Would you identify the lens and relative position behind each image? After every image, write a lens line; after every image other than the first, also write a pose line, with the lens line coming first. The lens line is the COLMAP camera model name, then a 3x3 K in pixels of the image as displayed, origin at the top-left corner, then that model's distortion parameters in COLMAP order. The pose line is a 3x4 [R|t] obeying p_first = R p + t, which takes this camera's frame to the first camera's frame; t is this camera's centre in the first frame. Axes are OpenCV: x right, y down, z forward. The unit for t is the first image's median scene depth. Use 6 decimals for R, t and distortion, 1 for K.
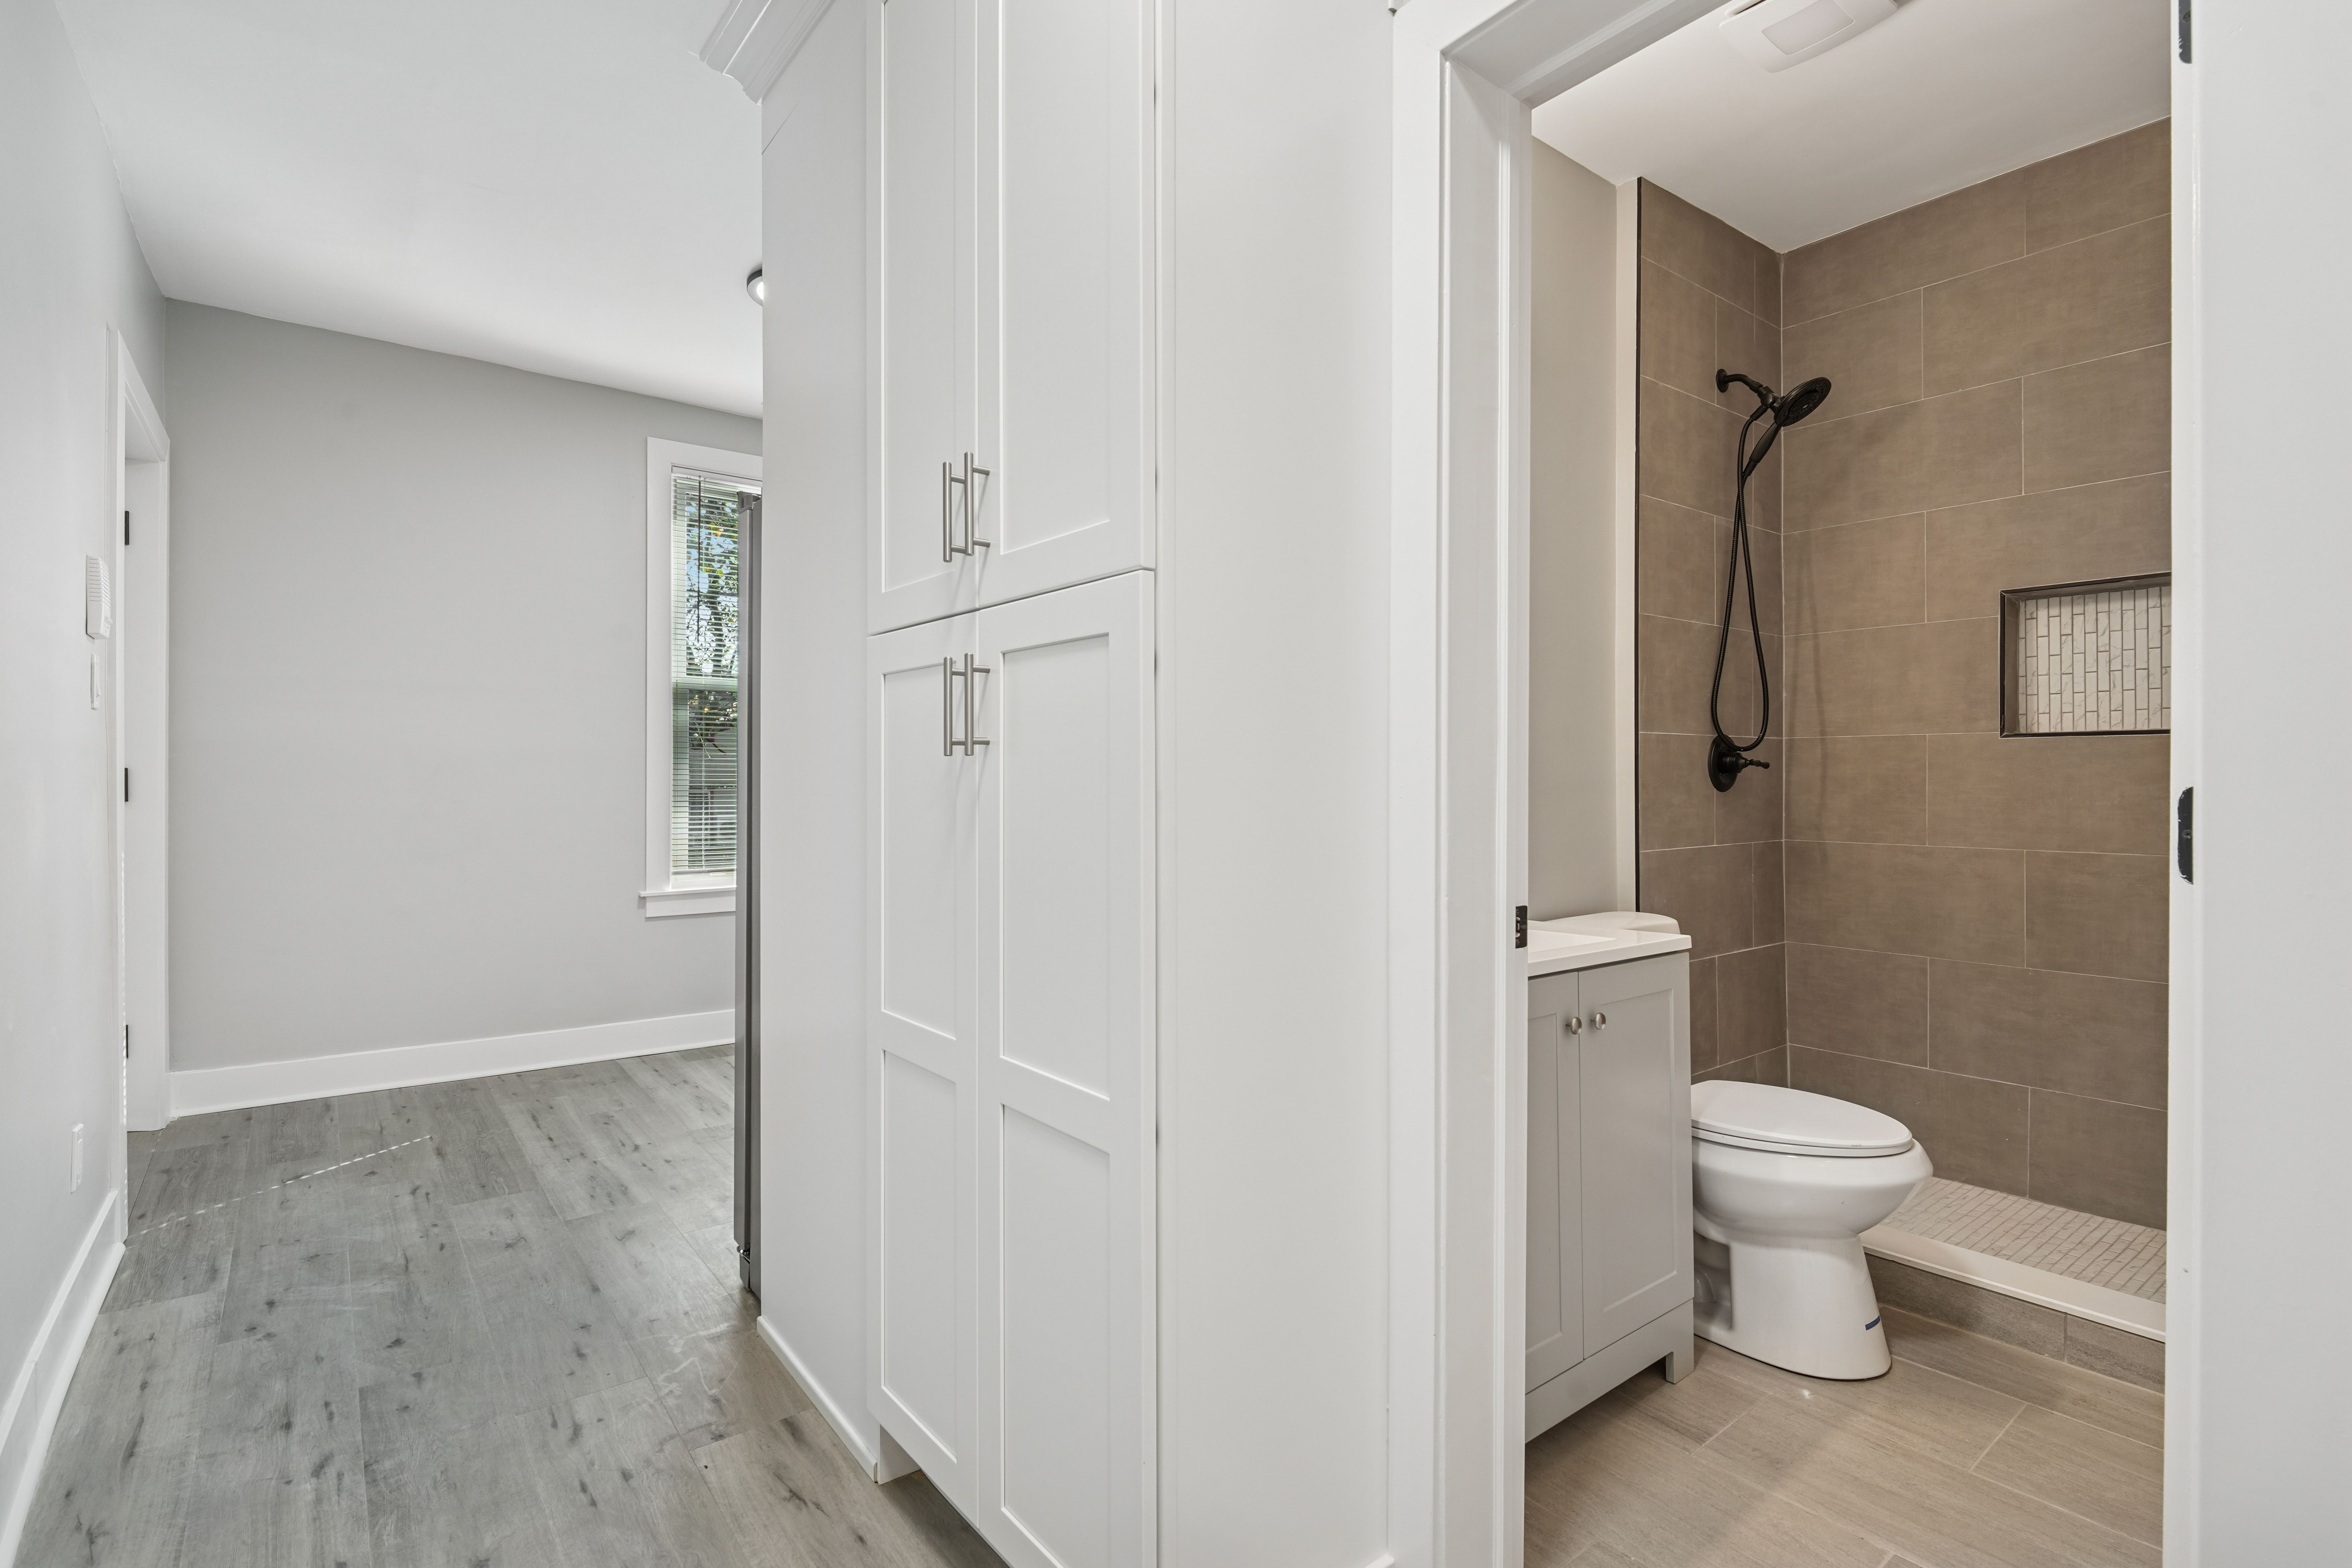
lens RADIAL K [[1101.9, 0, 1170.1], [0, 1101.9, 774.6], [0, 0, 1]] dist [-0.012846, -0.000840]
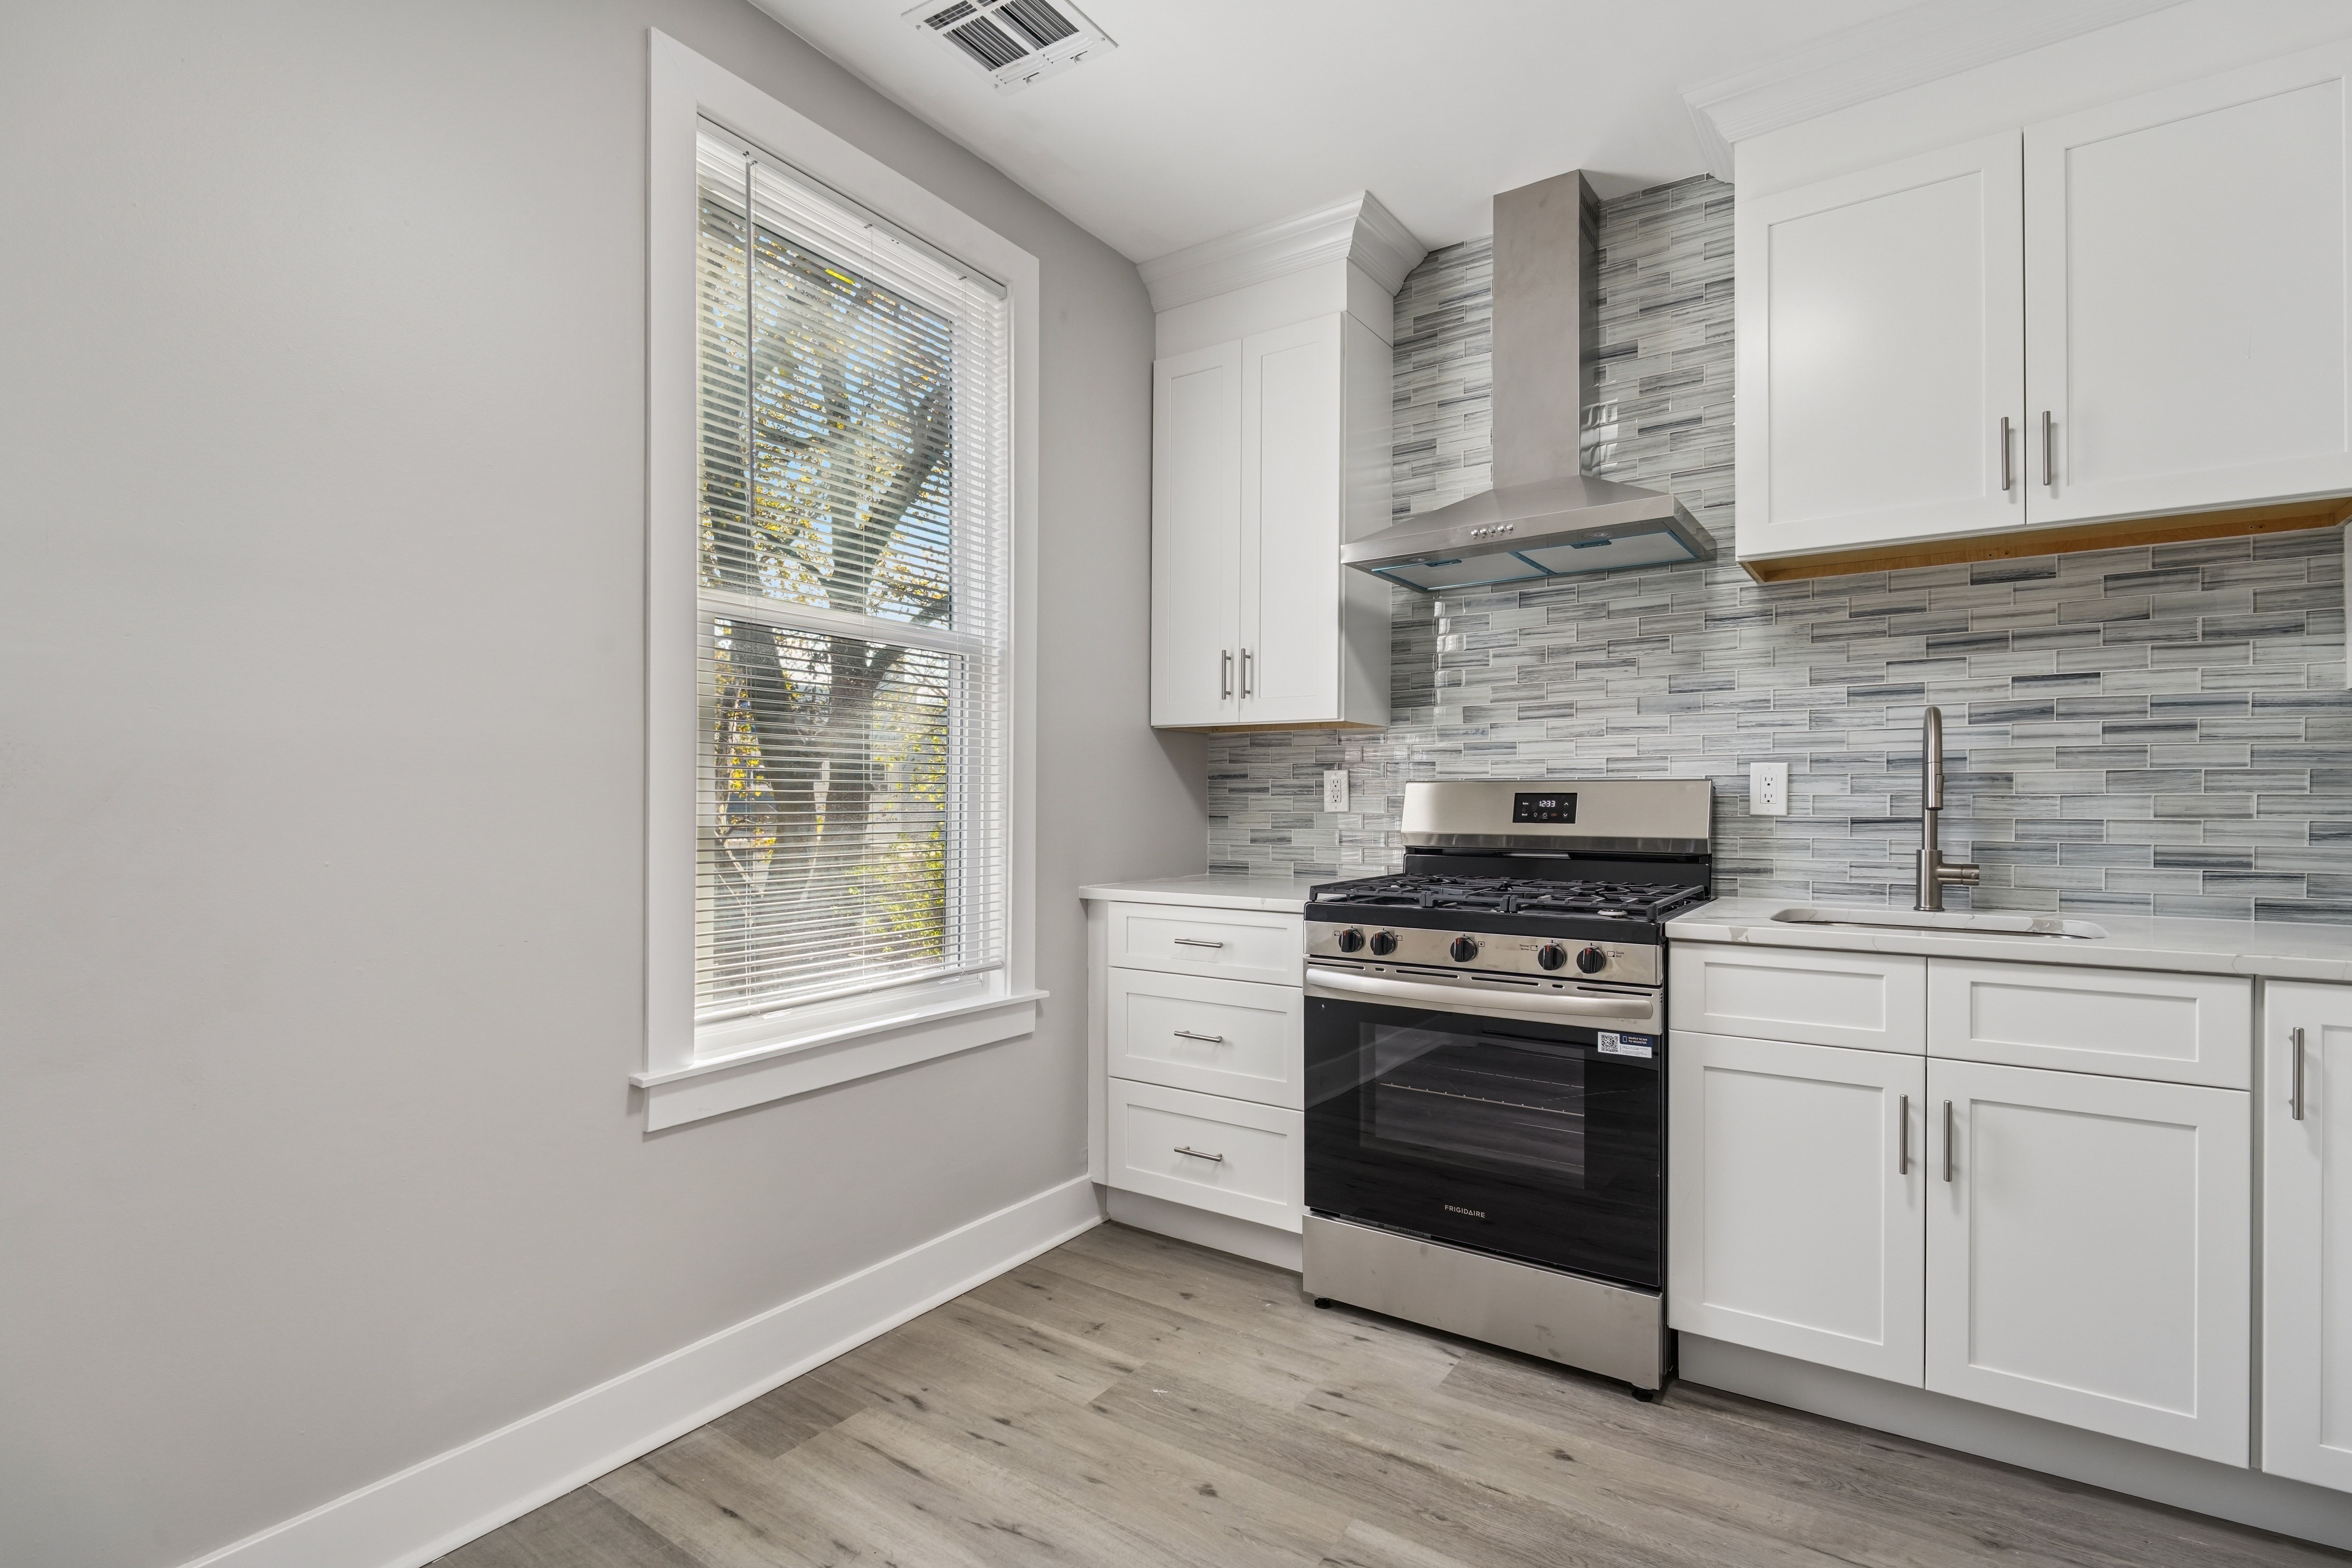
lens RADIAL K [[1101.9, 0, 1173.7], [0, 1101.9, 797.7], [0, 0, 1]] dist [-0.012846, -0.000840]
pose [[0.955436, -0.003506, 0.295178, -1.115442], [0.004861, 0.999981, -0.003856, 0.007370], [-0.295159, 0.005119, 0.955434, 1.465041]]
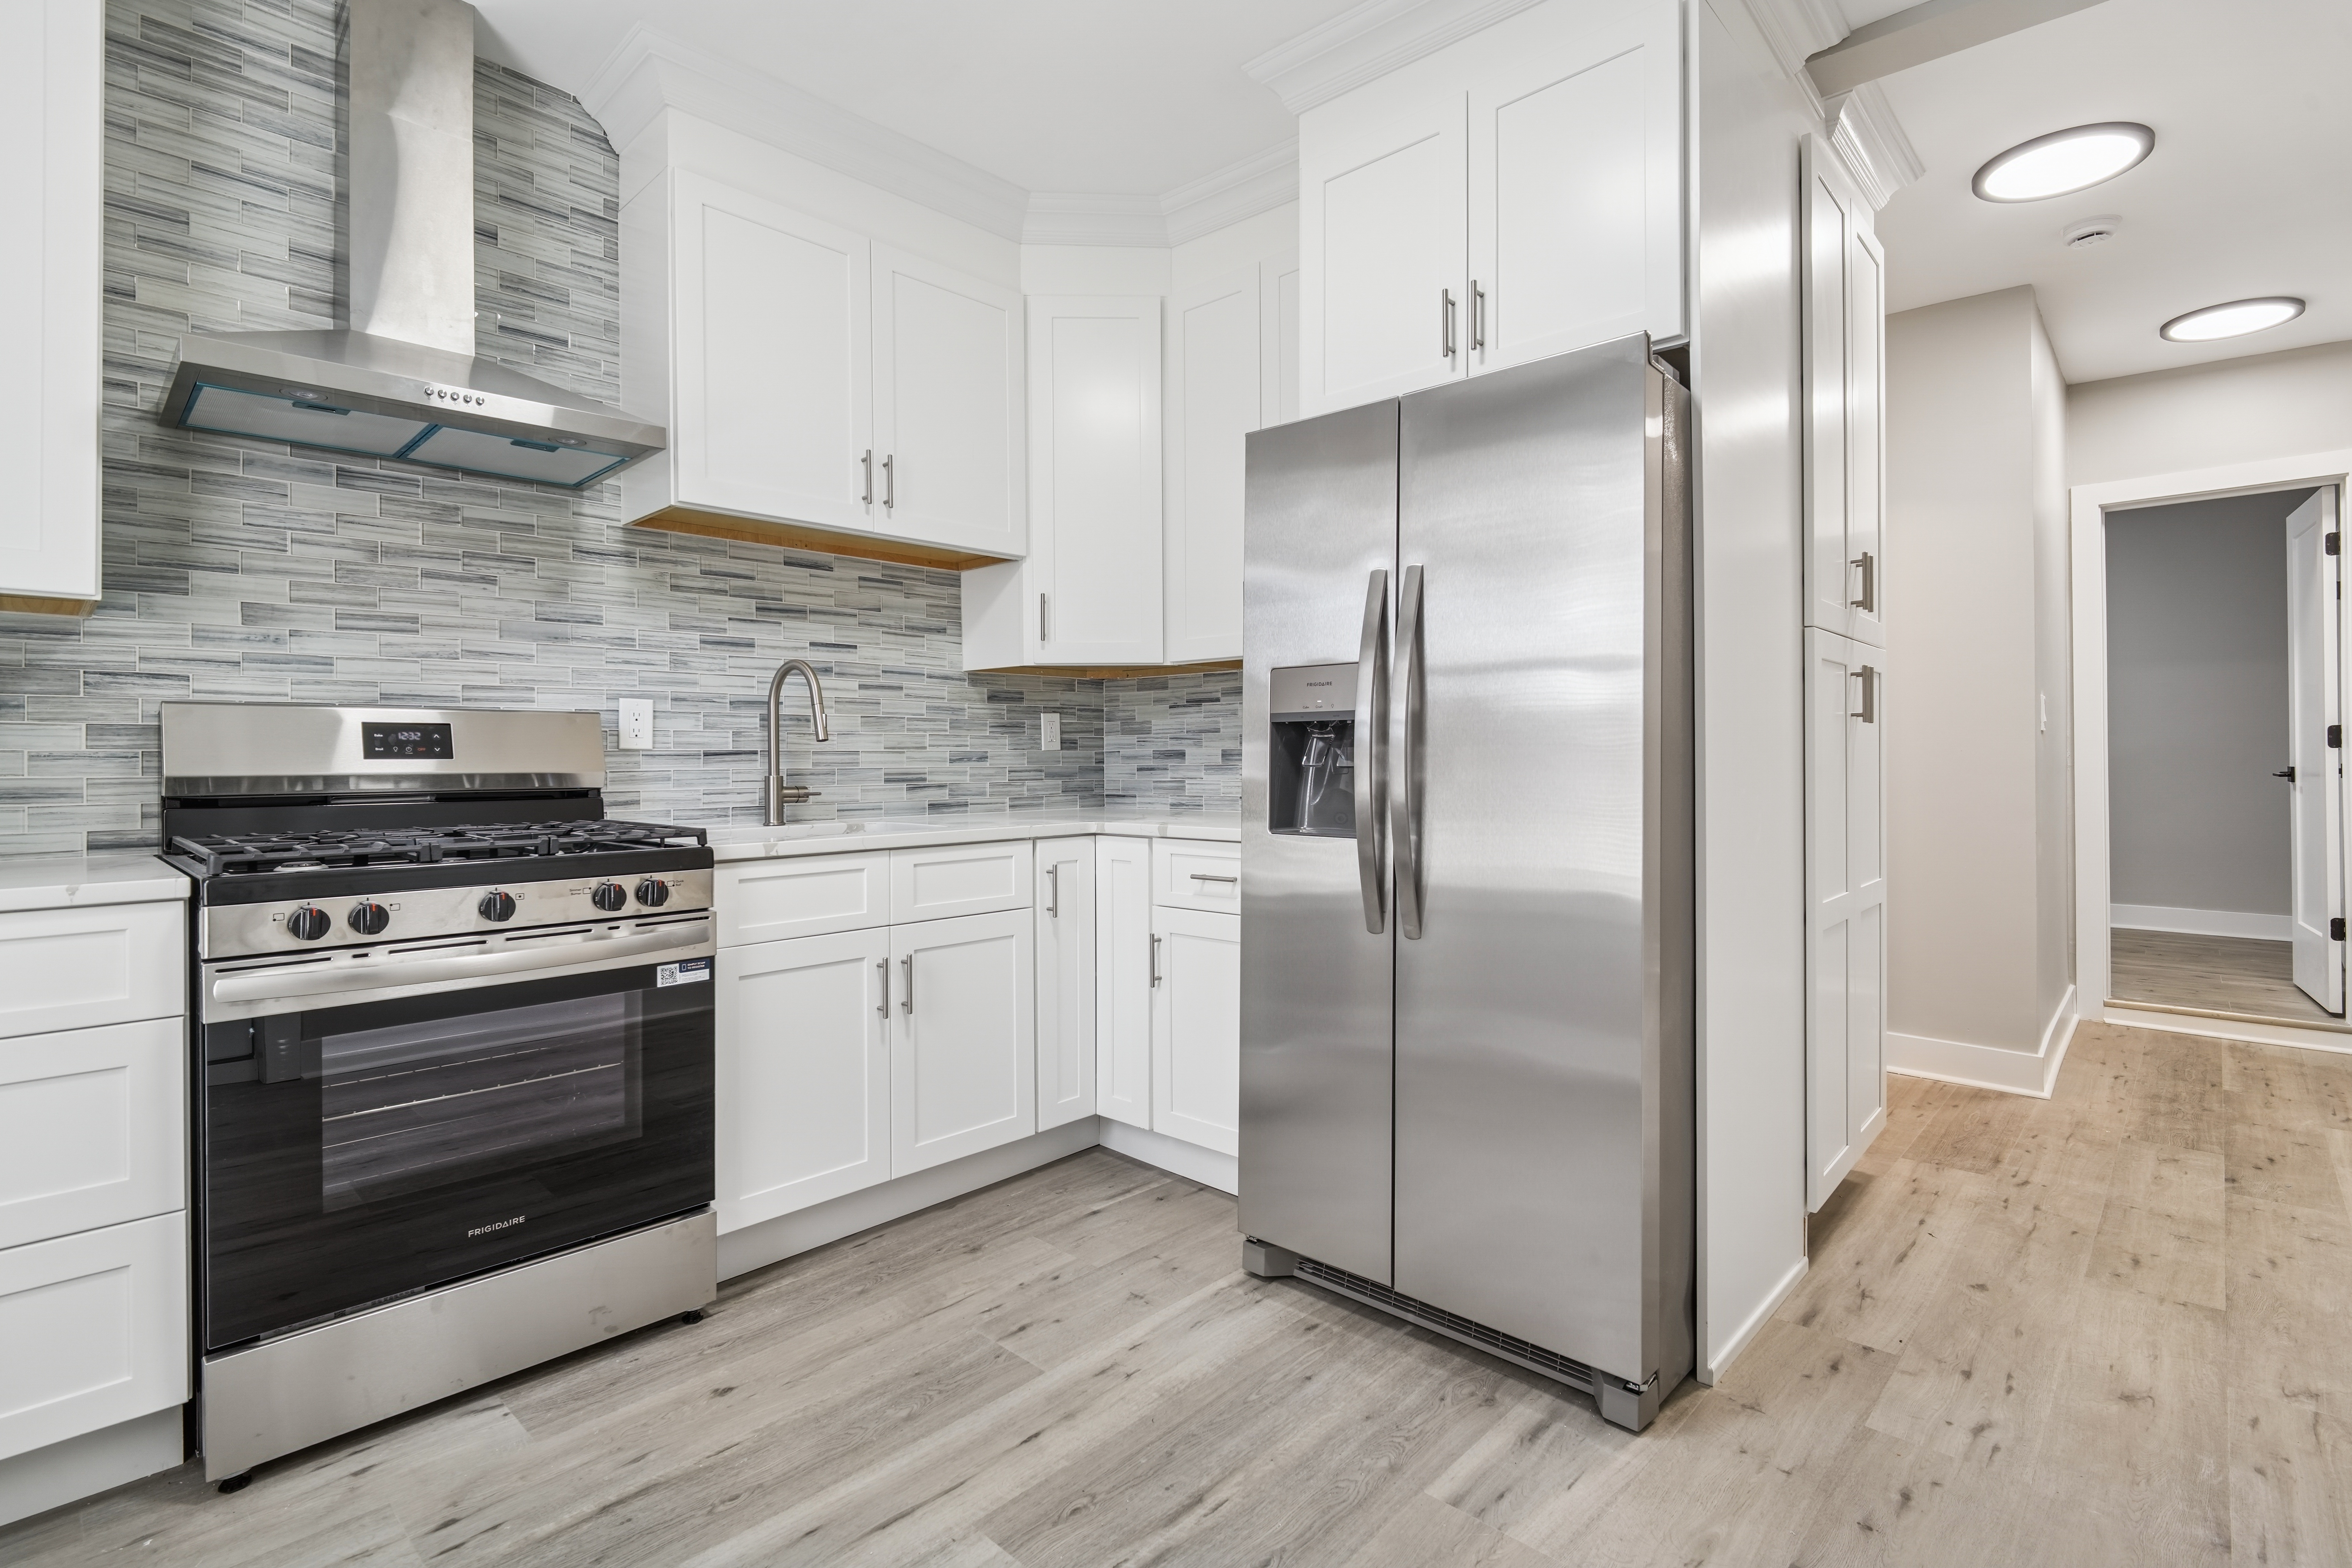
lens RADIAL K [[1101.9, 0, 1169.3], [0, 1101.9, 753.1], [0, 0, 1]] dist [-0.012846, -0.000840]
pose [[-0.142201, 0.000081, 0.989838, -1.209066], [0.007462, 0.999972, 0.000990, 0.014138], [-0.989810, 0.007527, -0.142198, 1.605131]]
